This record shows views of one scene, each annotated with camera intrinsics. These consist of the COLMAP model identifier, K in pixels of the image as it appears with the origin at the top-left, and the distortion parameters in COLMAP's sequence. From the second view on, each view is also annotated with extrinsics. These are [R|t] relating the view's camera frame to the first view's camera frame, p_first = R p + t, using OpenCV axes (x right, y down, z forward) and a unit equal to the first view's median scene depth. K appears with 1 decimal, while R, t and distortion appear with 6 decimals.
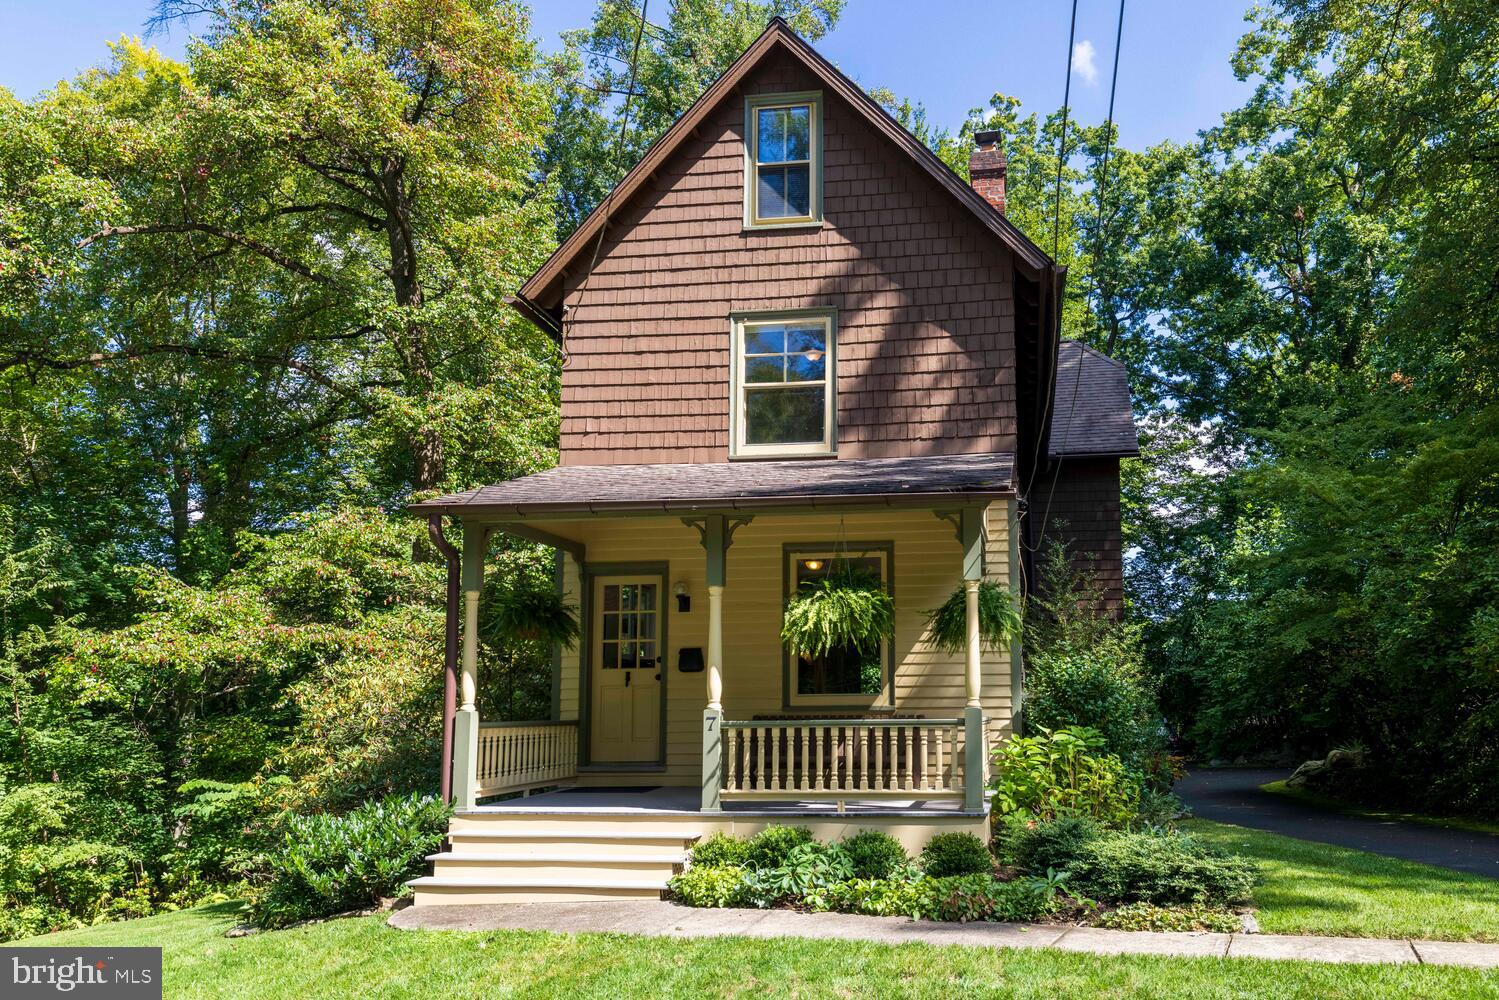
lens RADIAL K [[1088.4, 0, 898.9], [0, 1088.4, 594.9], [0, 0, 1]] dist [0.006151, 0.000364]
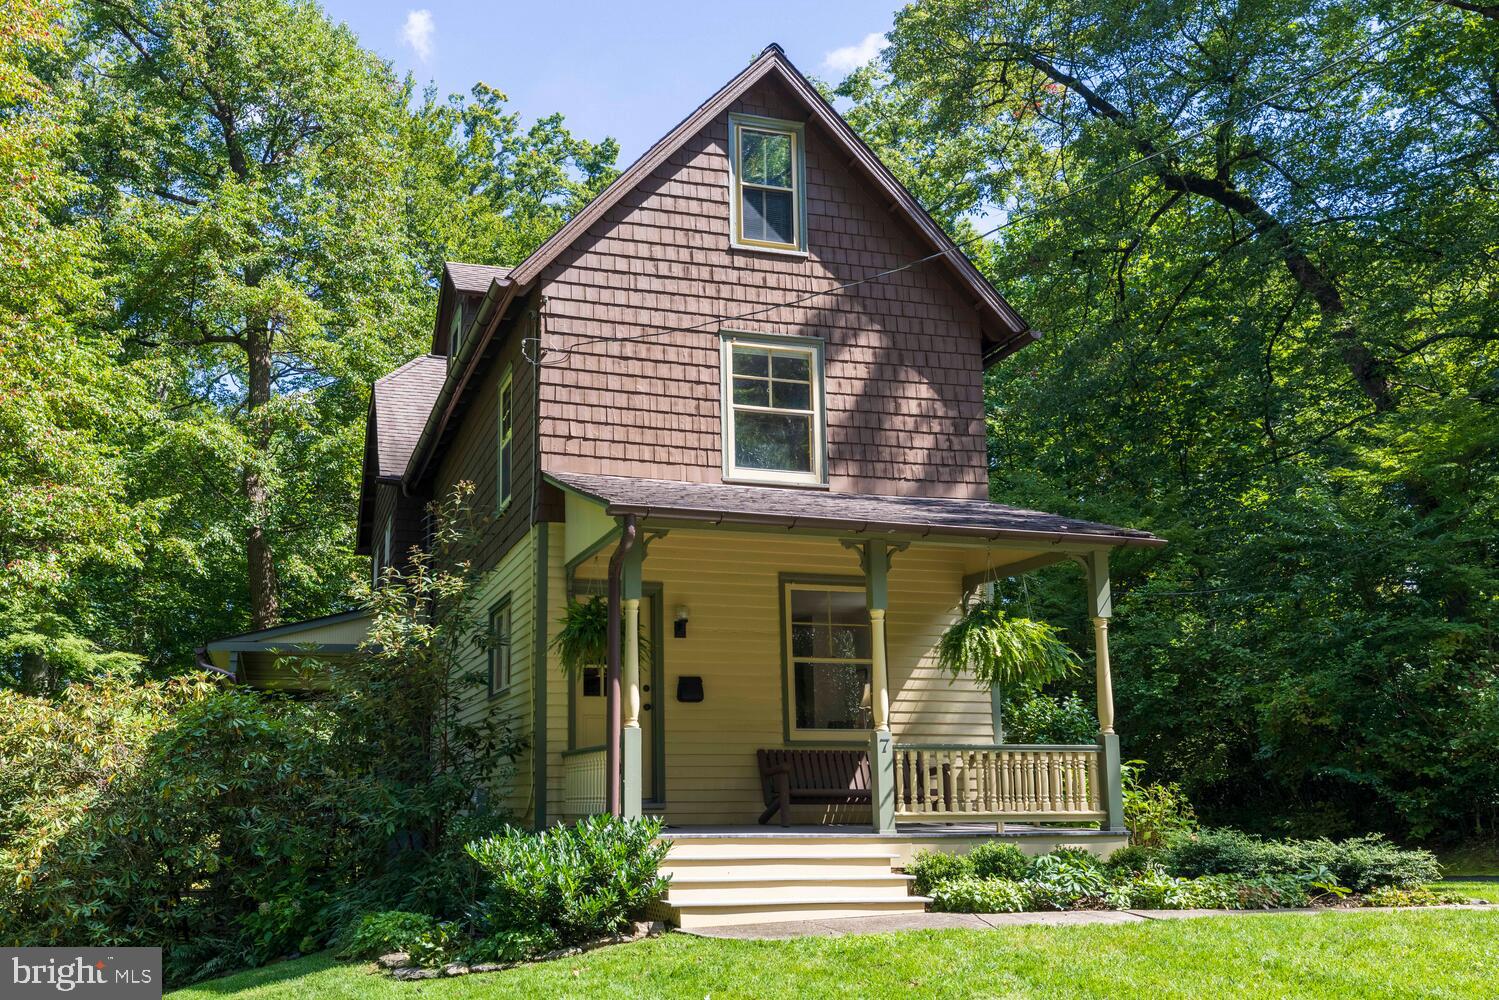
lens RADIAL K [[1308.2, 0, 640.9], [0, 1308.2, 574.1], [0, 0, 1]] dist [0.008408, -0.019431]
pose [[0.926690, 0.069043, 0.369429, -0.633195], [-0.043795, 0.996122, -0.076310, 0.047386], [-0.373265, 0.054536, 0.926120, -0.033051]]
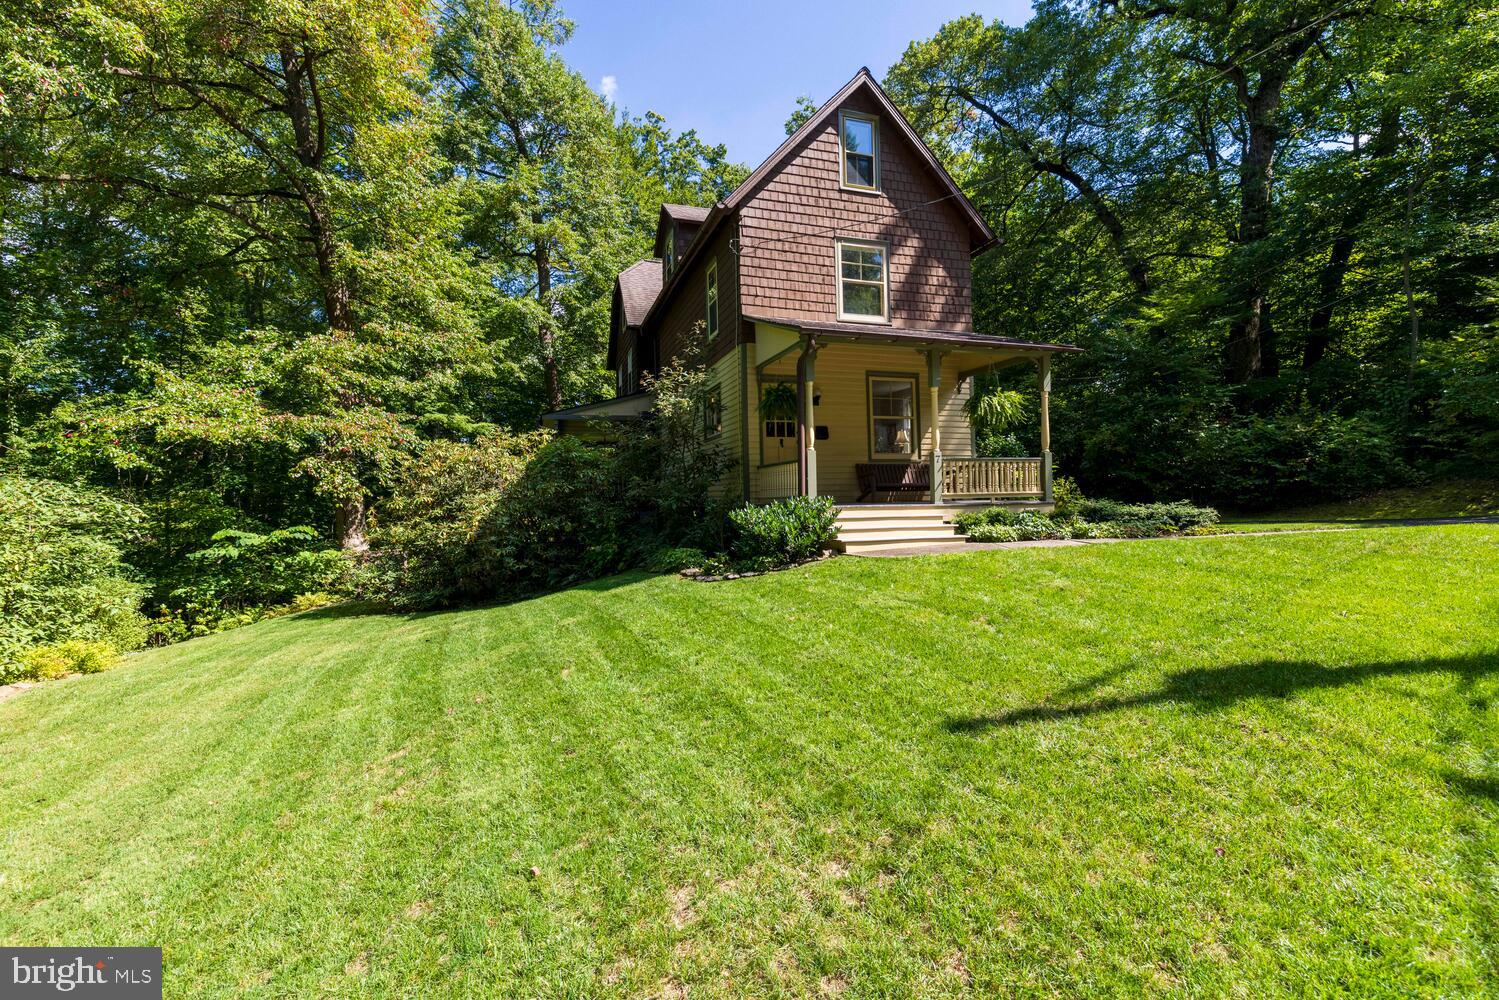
lens RADIAL K [[649.9, 0, 755.5], [0, 649.9, 490.5], [0, 0, 1]] dist [-0.002045, 0.000306]
pose [[0.907835, -0.003947, 0.419310, -0.713471], [-0.032951, 0.996192, 0.080719, 0.069753], [-0.418032, -0.087096, 0.904248, 0.070814]]
